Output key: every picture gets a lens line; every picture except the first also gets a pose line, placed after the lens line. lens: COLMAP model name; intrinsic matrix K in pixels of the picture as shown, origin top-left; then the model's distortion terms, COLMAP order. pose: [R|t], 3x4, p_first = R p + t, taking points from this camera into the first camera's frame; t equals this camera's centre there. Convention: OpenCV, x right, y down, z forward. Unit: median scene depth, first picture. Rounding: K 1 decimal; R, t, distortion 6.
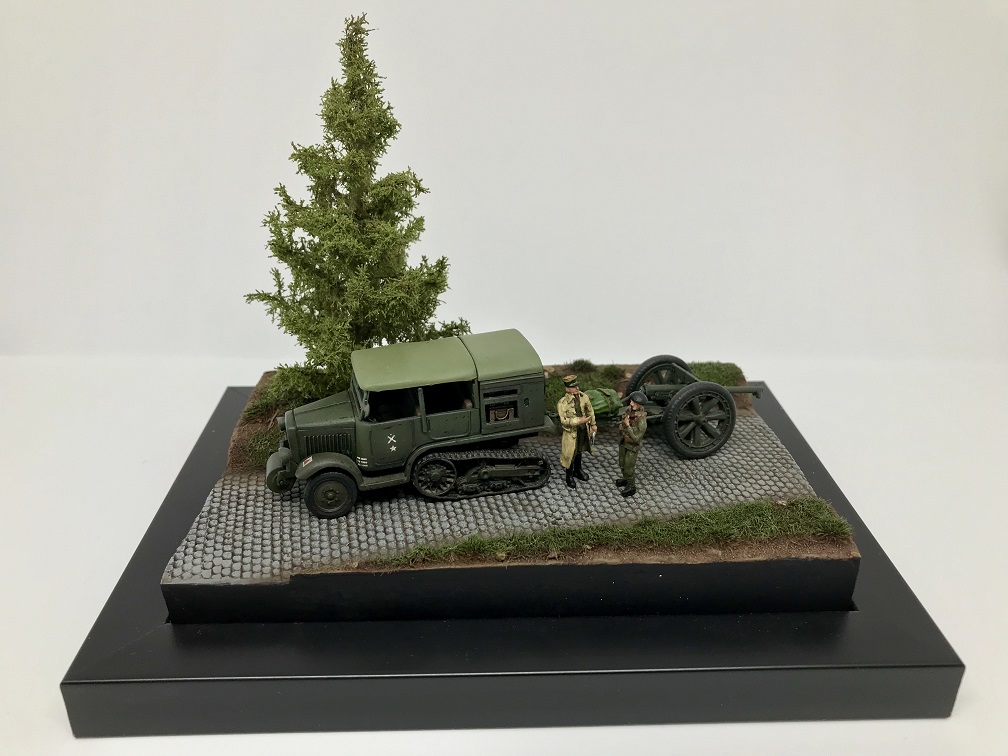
lens RADIAL K [[819.4, 0, 501.6], [0, 819.4, 372.1], [0, 0, 1]] dist [0.038195, -0.020510]
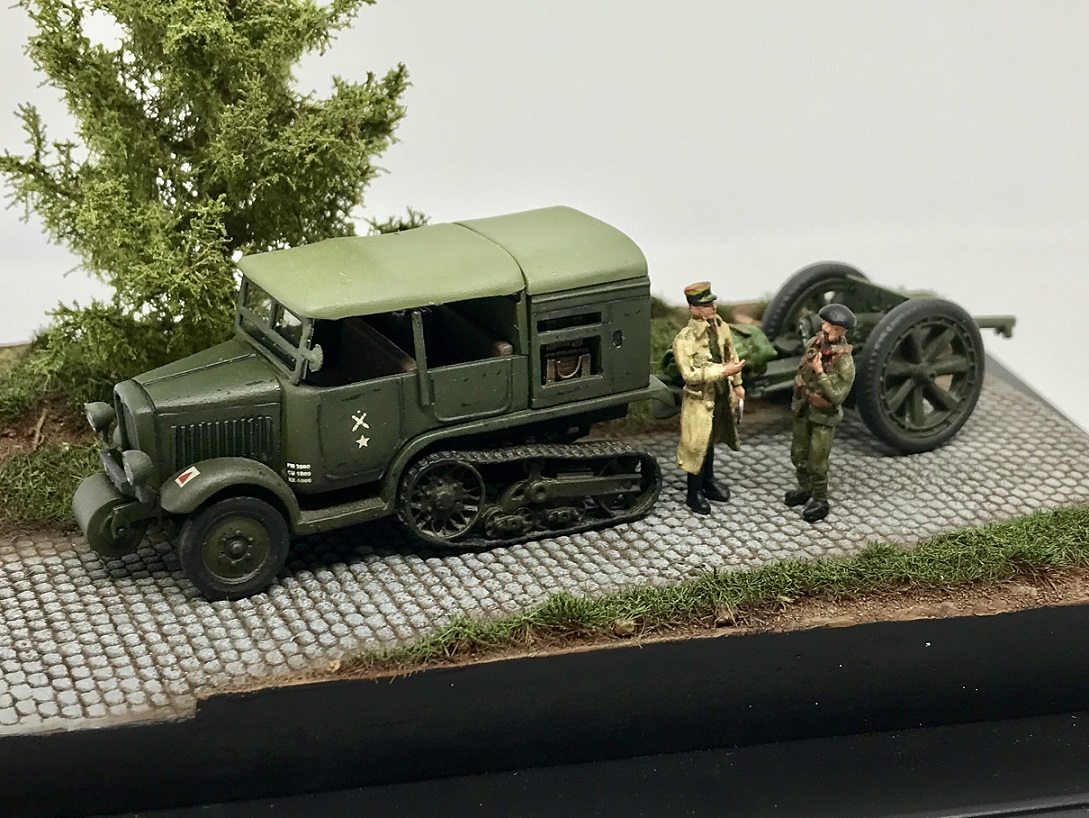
lens RADIAL K [[1755.8, 0, 549.1], [0, 1755.8, 413.5], [0, 0, 1]] dist [0.060133, 0.000000]
pose [[0.982189, -0.054814, 0.179722, -0.202029], [0.059987, 0.997923, -0.023472, 0.103571], [-0.178062, 0.033835, 0.983437, -0.035166]]
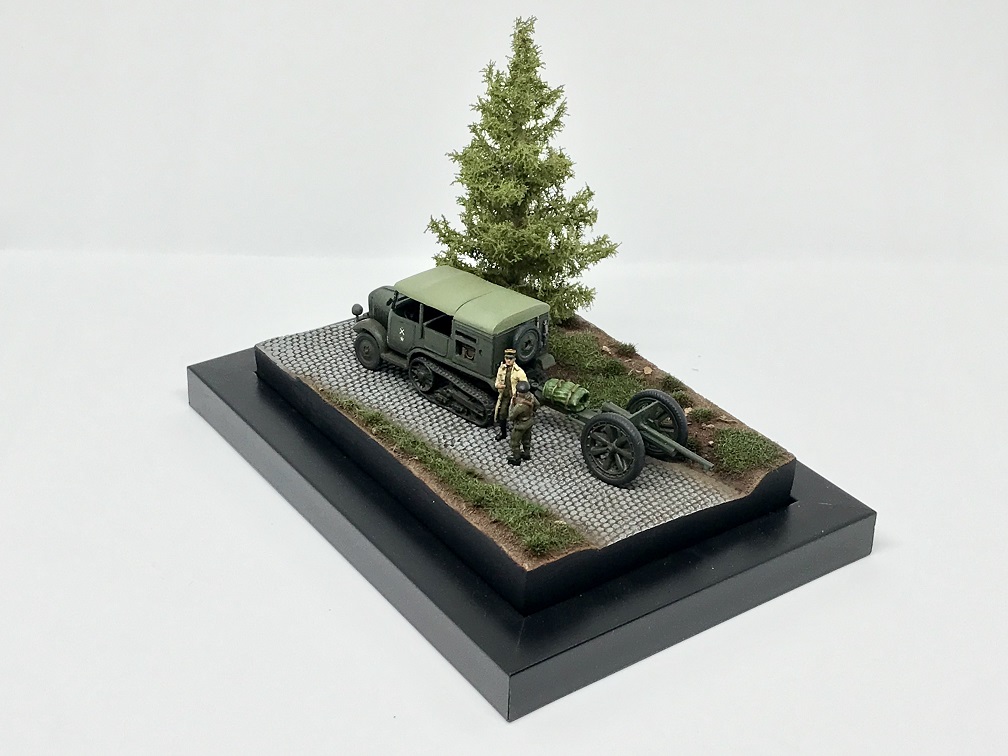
lens RADIAL K [[1625.2, 0, 502.2], [0, 1625.2, 383.5], [0, 0, 1]] dist [0.060133, 0.000000]
pose [[0.547305, 0.434554, -0.715276, 1.799935], [-0.380543, 0.890396, 0.249766, -0.540970], [0.745415, 0.135495, 0.652685, -0.562255]]
